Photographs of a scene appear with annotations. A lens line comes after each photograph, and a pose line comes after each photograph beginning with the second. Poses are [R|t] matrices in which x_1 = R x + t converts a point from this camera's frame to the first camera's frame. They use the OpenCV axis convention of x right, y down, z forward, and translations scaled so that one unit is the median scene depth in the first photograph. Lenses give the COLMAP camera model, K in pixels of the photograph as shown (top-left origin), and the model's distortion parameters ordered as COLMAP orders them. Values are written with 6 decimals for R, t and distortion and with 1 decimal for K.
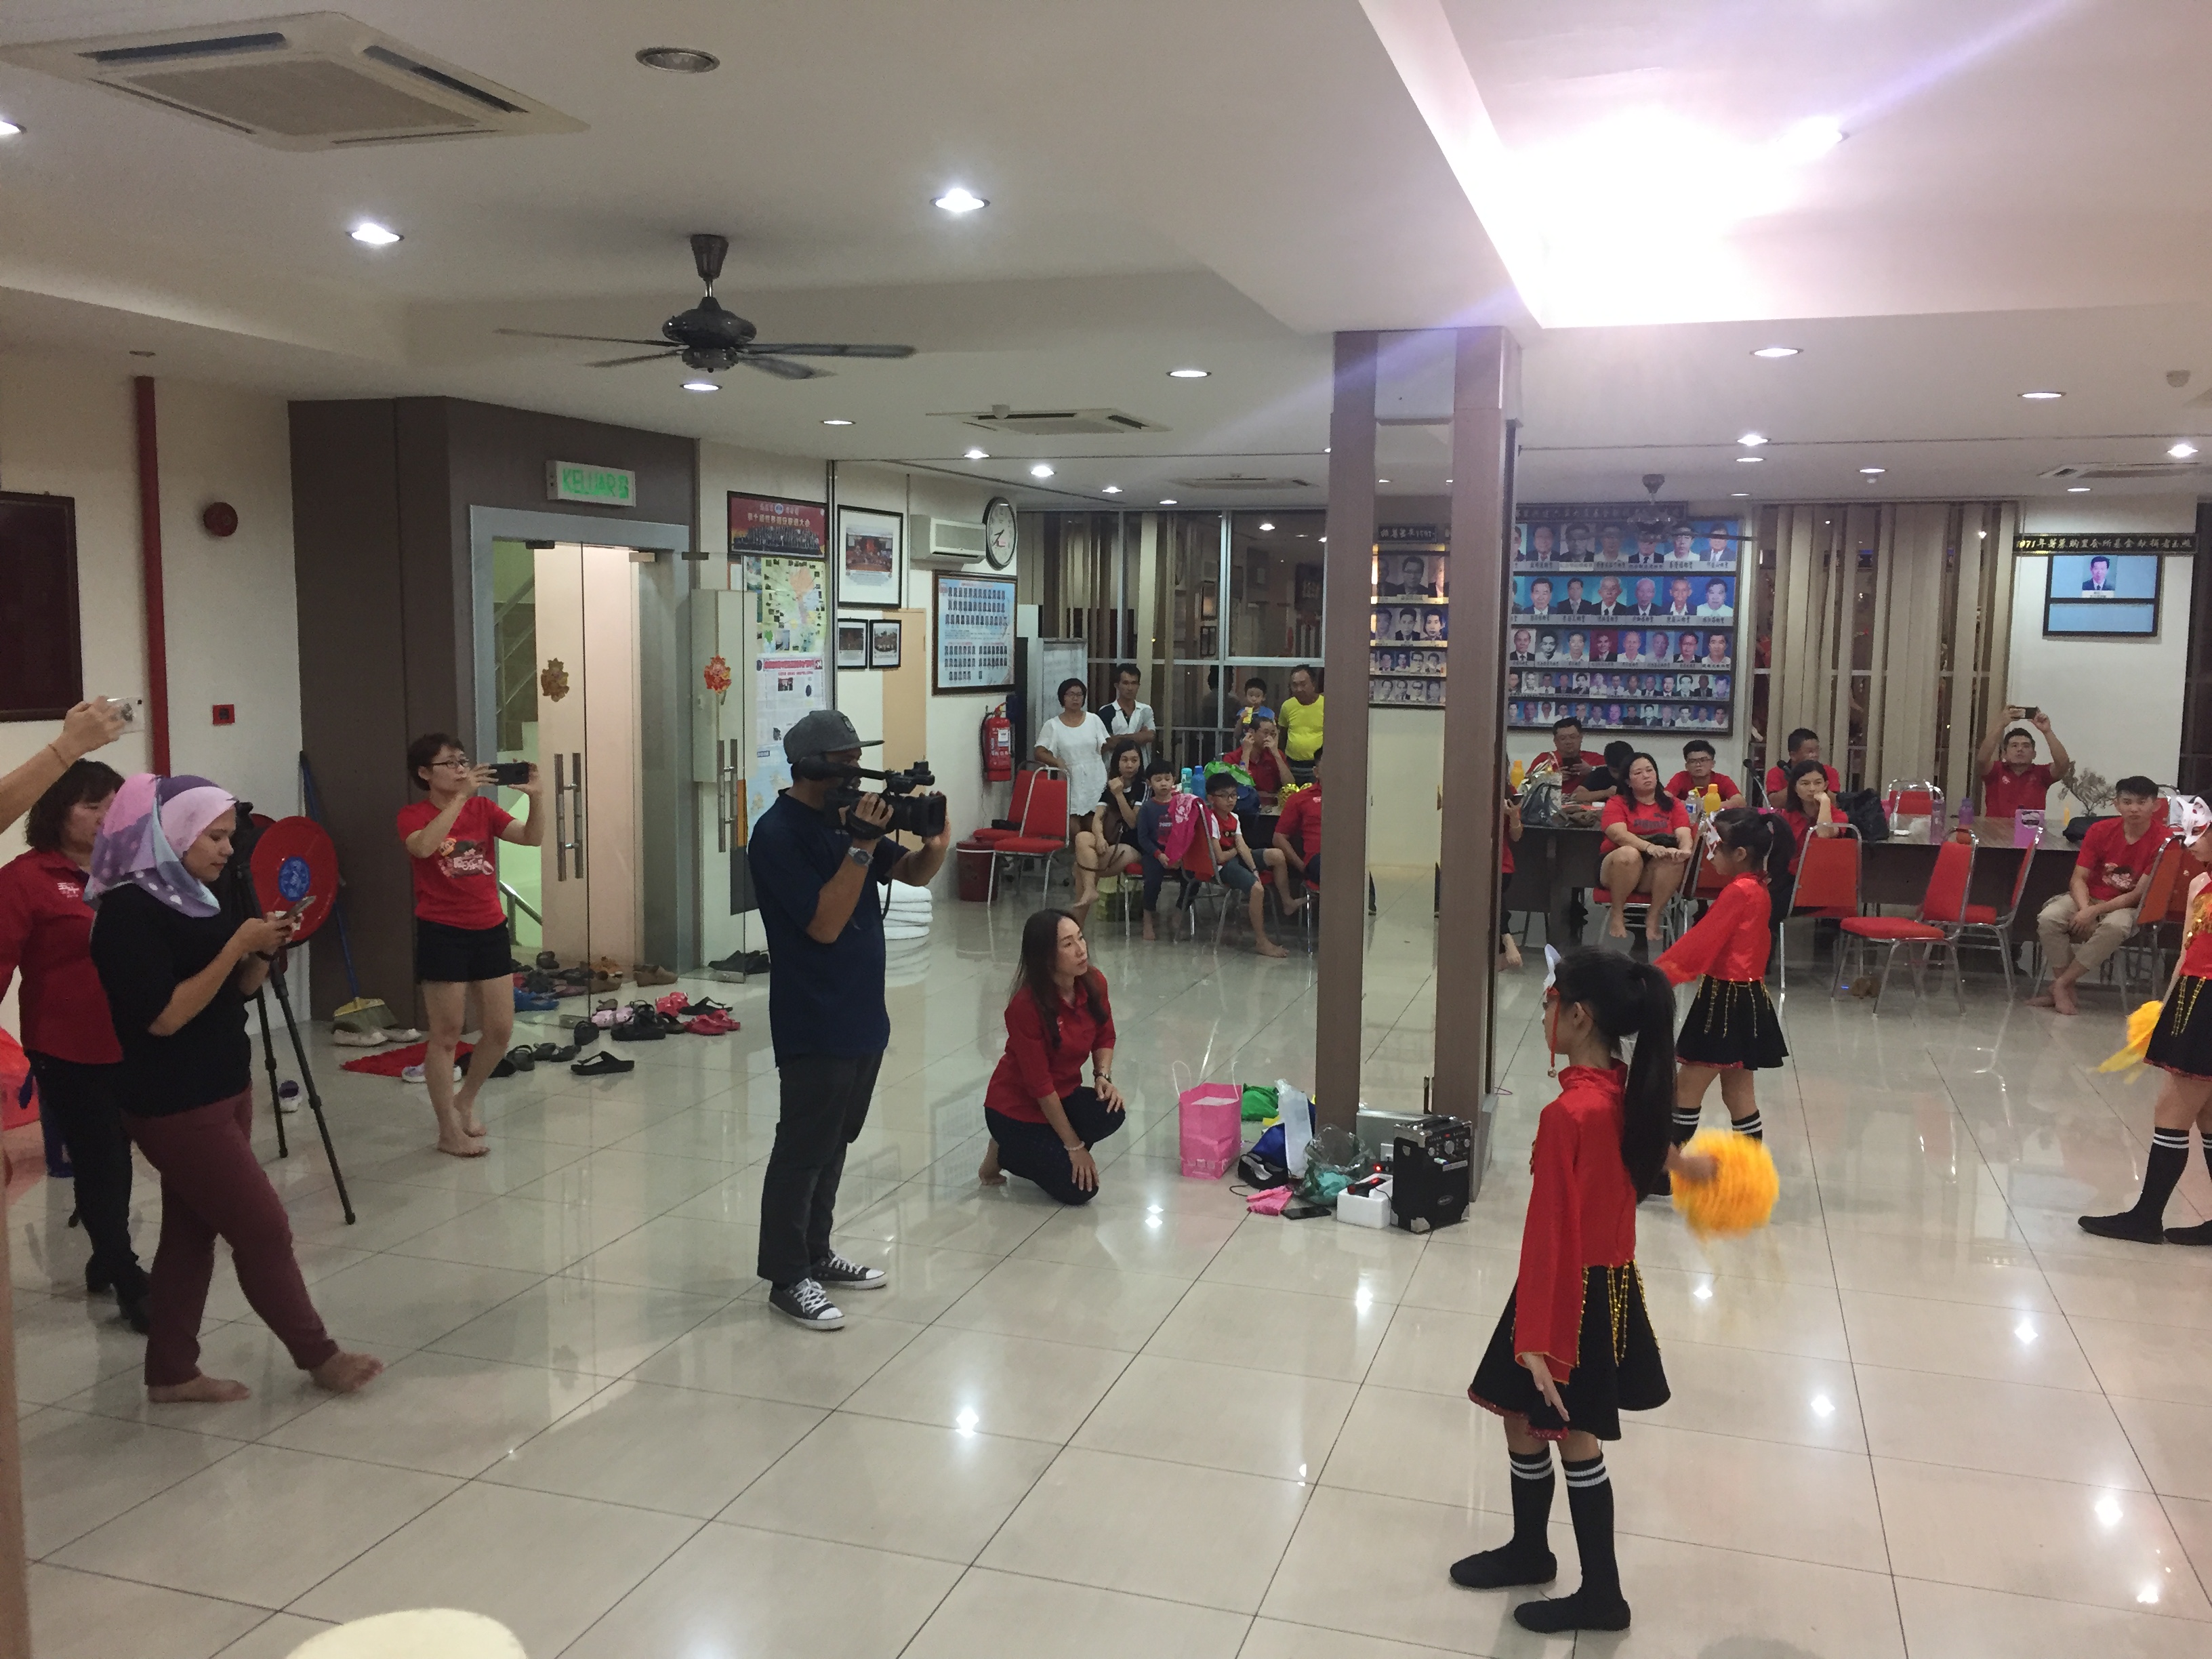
lens RADIAL K [[1896.2, 0, 1132.1], [0, 1896.2, 828.2], [0, 0, 1]] dist [0.097916, -0.136776]
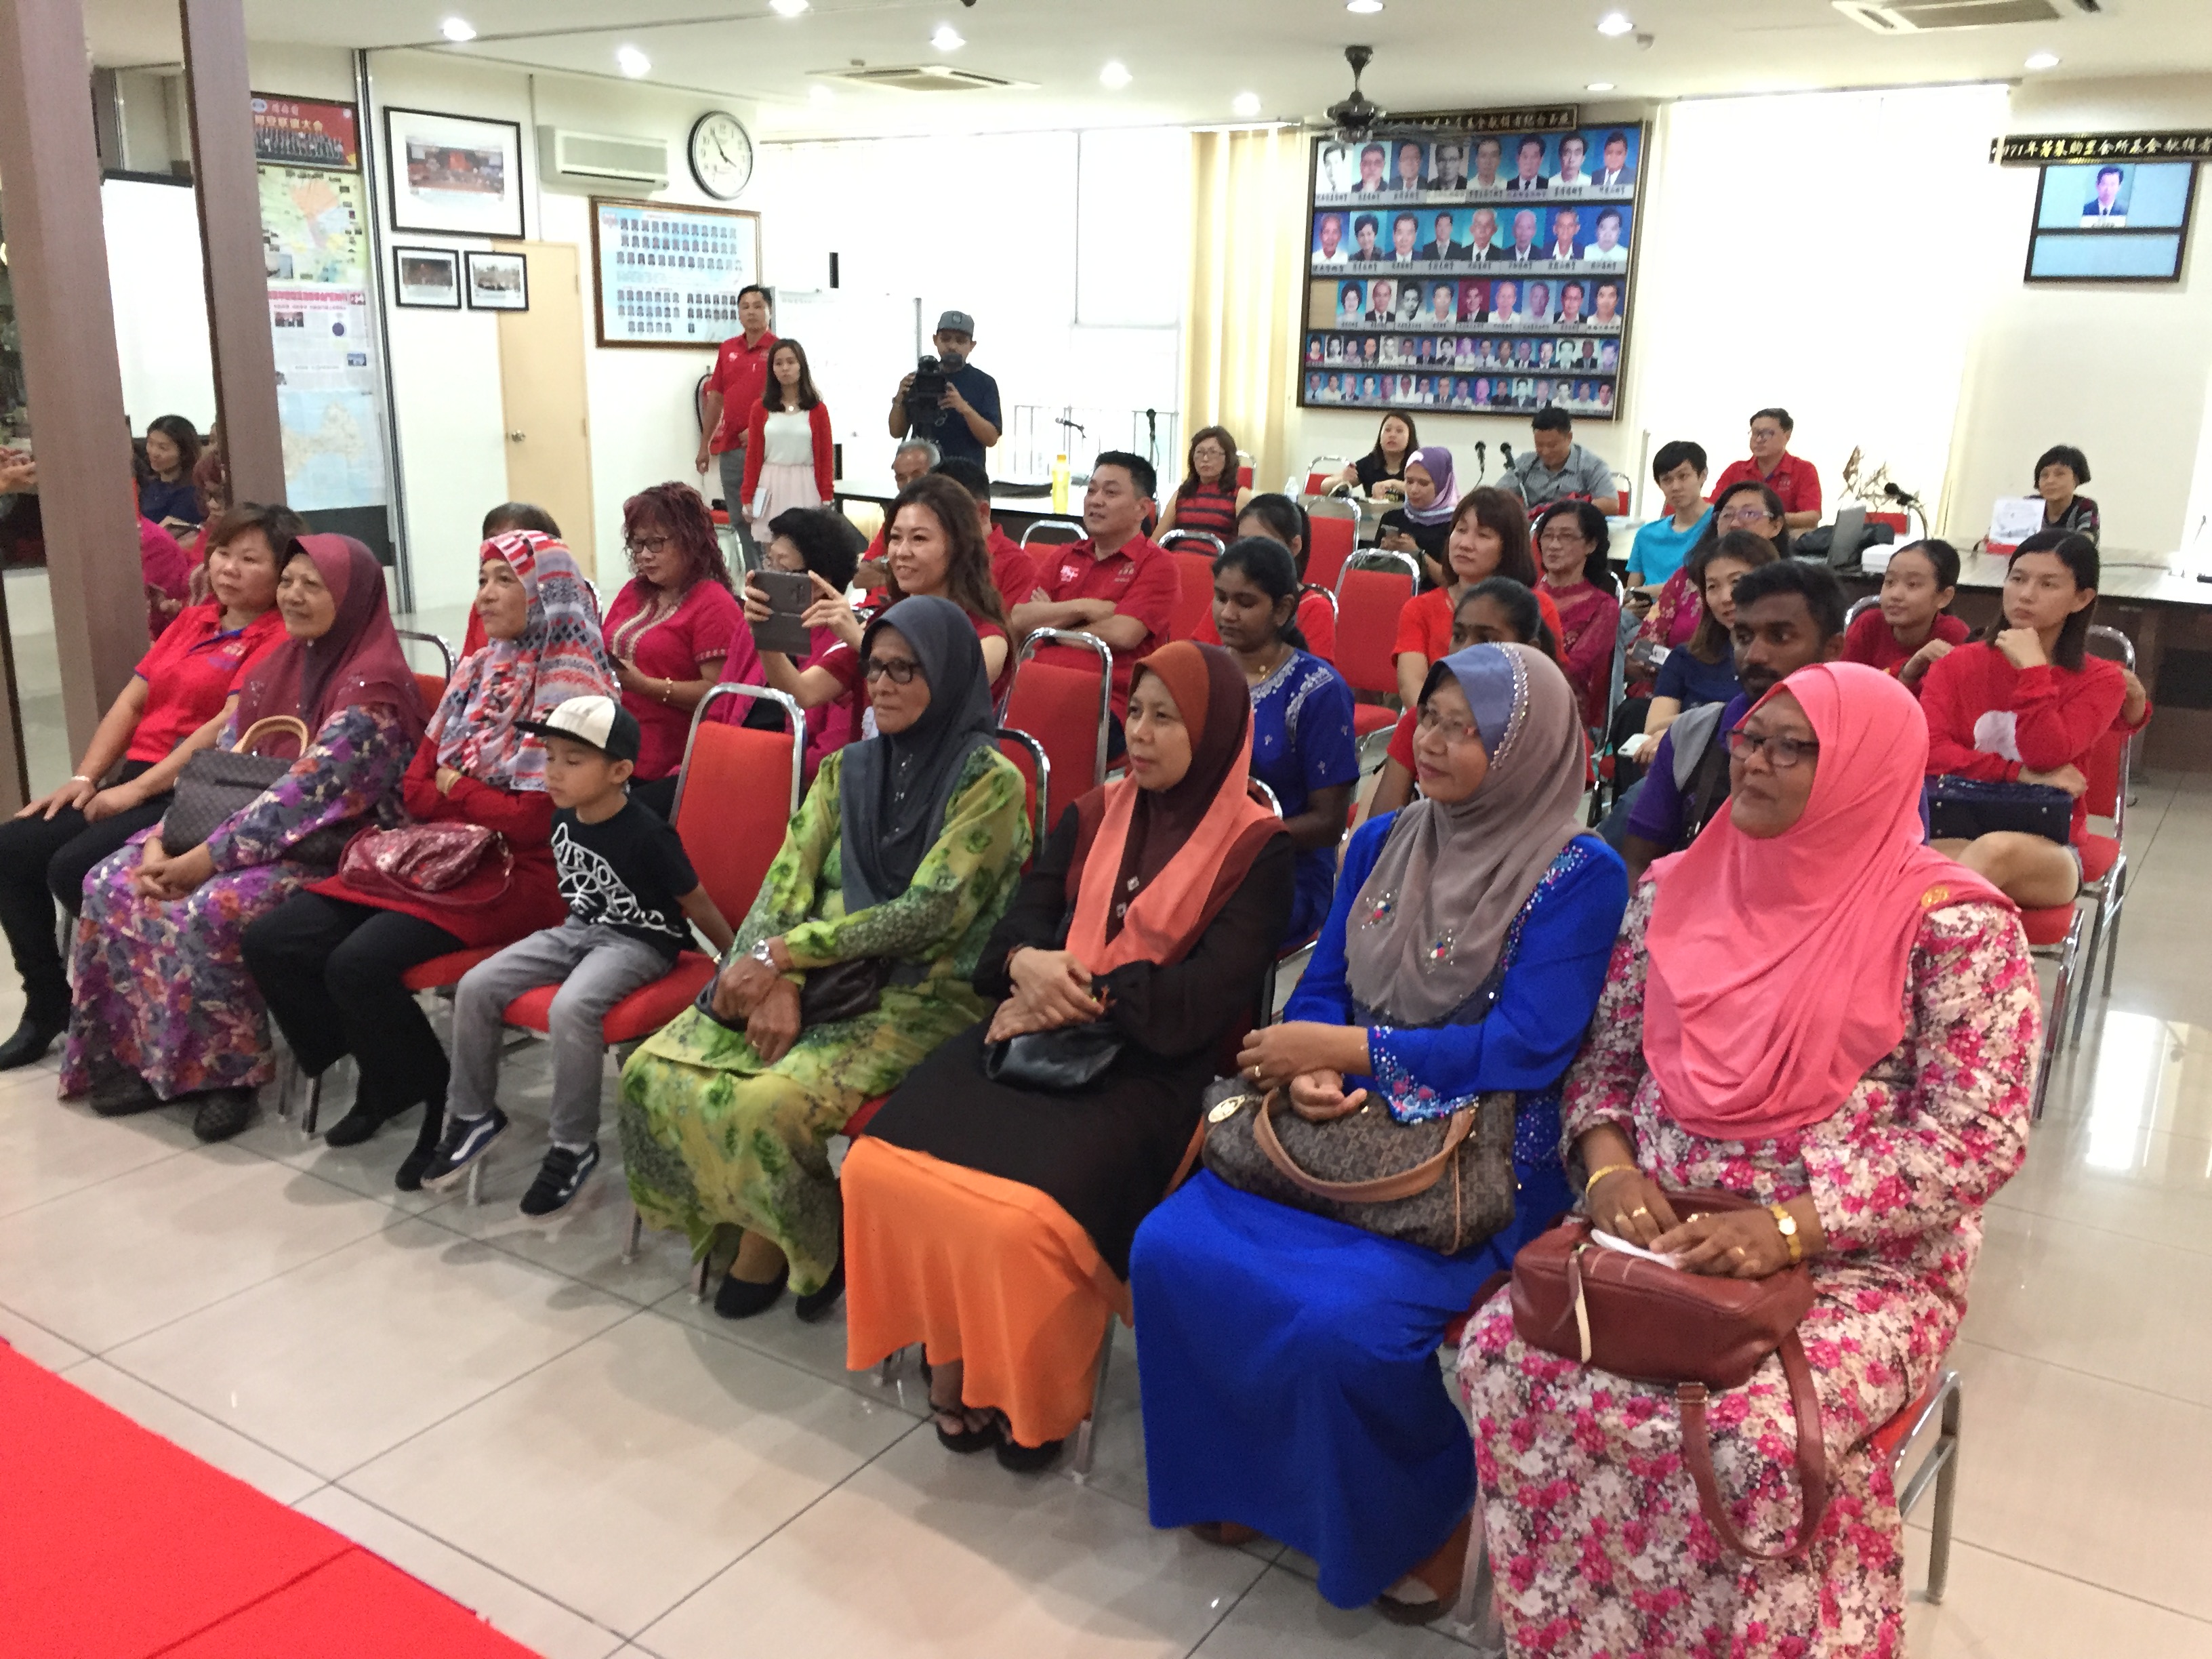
lens RADIAL K [[1896.2, 0, 1132.1], [0, 1896.2, 828.2], [0, 0, 1]] dist [0.097916, -0.136776]
pose [[0.963592, 0.073864, -0.256973, 0.334694], [-0.036110, 0.988230, 0.148653, 0.006832], [0.264929, -0.133962, 0.954917, 0.182705]]
